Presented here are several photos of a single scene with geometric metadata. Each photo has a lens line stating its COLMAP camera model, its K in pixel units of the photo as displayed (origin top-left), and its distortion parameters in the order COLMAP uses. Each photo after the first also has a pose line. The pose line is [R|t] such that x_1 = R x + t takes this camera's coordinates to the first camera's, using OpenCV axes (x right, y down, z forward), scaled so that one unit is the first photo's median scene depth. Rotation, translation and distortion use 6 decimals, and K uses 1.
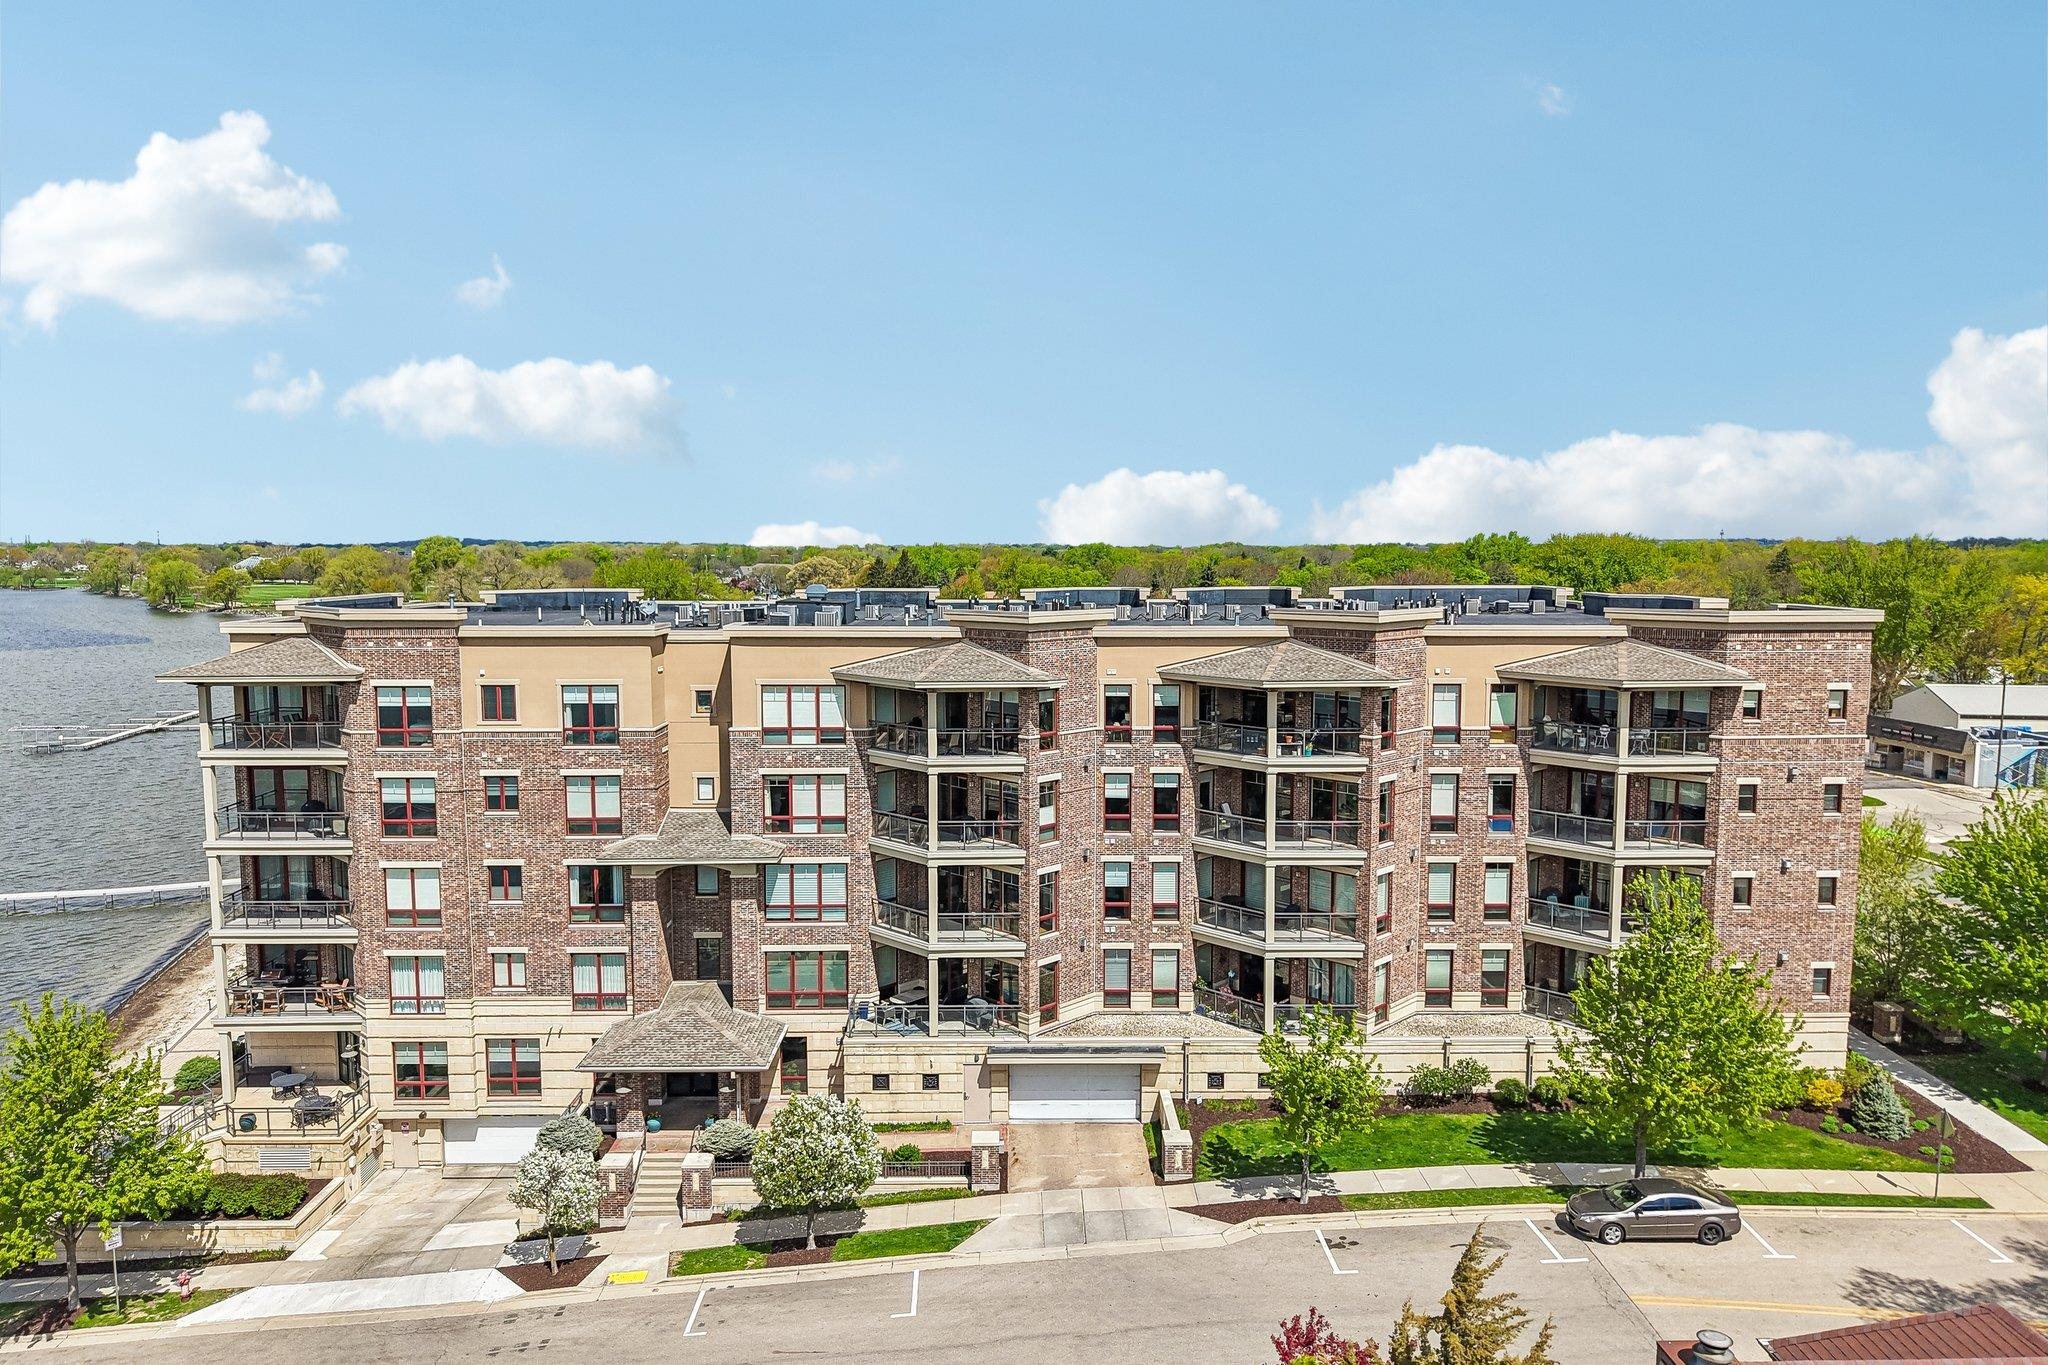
lens RADIAL K [[1370.3, 0, 1024.0], [0, 1370.3, 682.5], [0, 0, 1]] dist [0.039075, -0.037892]
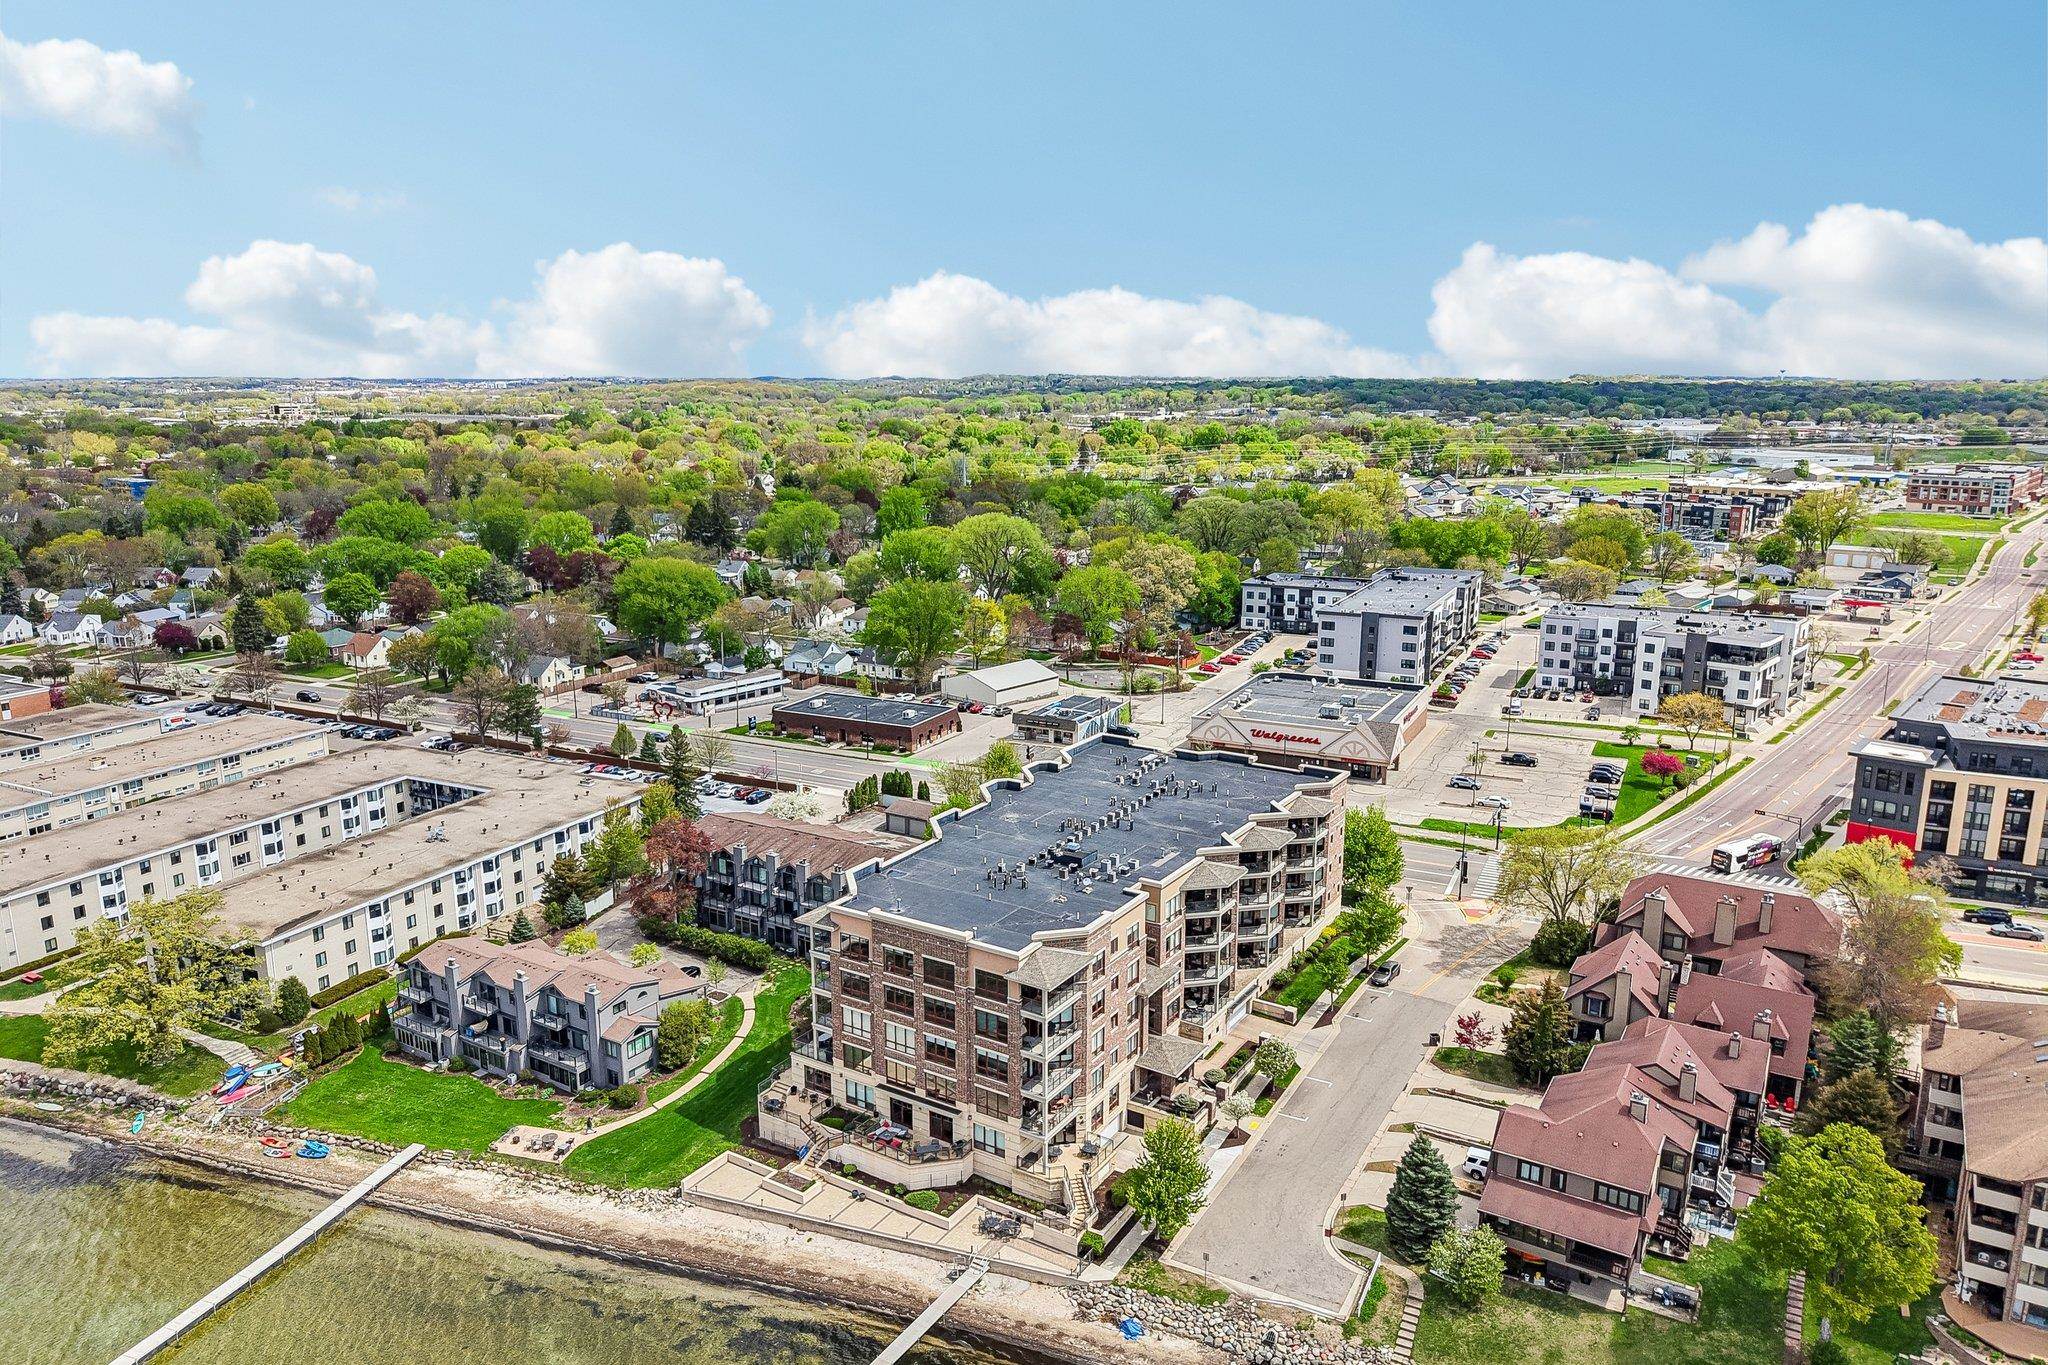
lens RADIAL K [[1370.3, 0, 1024.0], [0, 1370.3, 682.5], [0, 0, 1]] dist [0.039075, -0.037892]
pose [[0.545627, -0.181412, 0.818157, -2.257985], [0.087484, 0.983284, 0.159684, -0.795277], [-0.833450, -0.015552, 0.552377, -0.122500]]
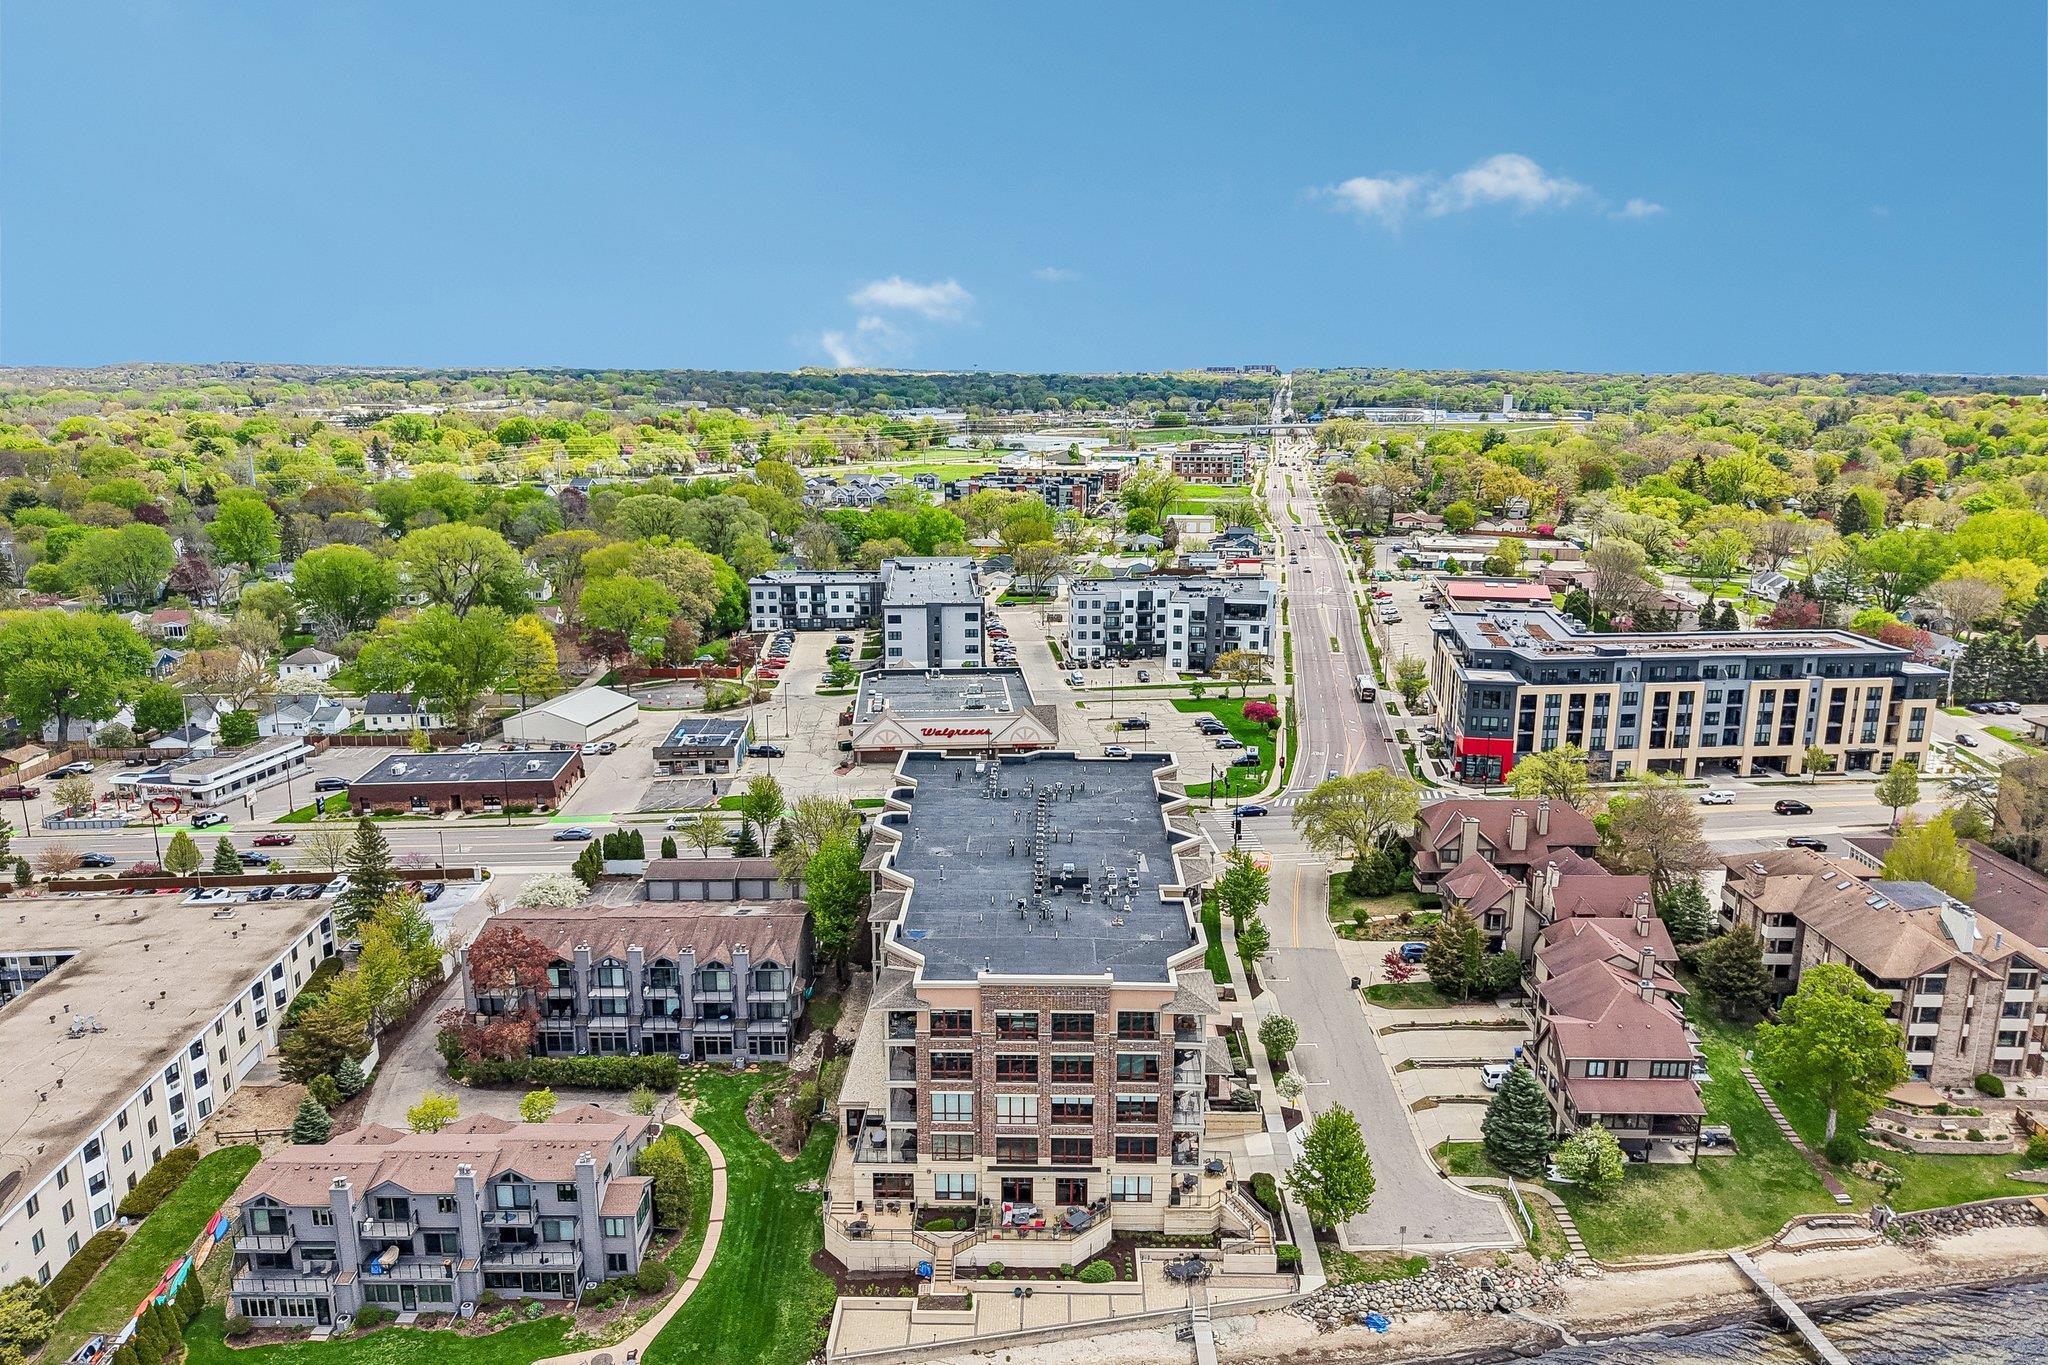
lens RADIAL K [[1379.5, 0, 1024.0], [0, 1379.5, 682.5], [0, 0, 1]] dist [0.013943, -0.002372]
pose [[0.032083, -0.220961, 0.974755, -2.478418], [0.102672, 0.970826, 0.216691, -0.931864], [-0.994198, 0.093128, 0.053833, 1.114726]]
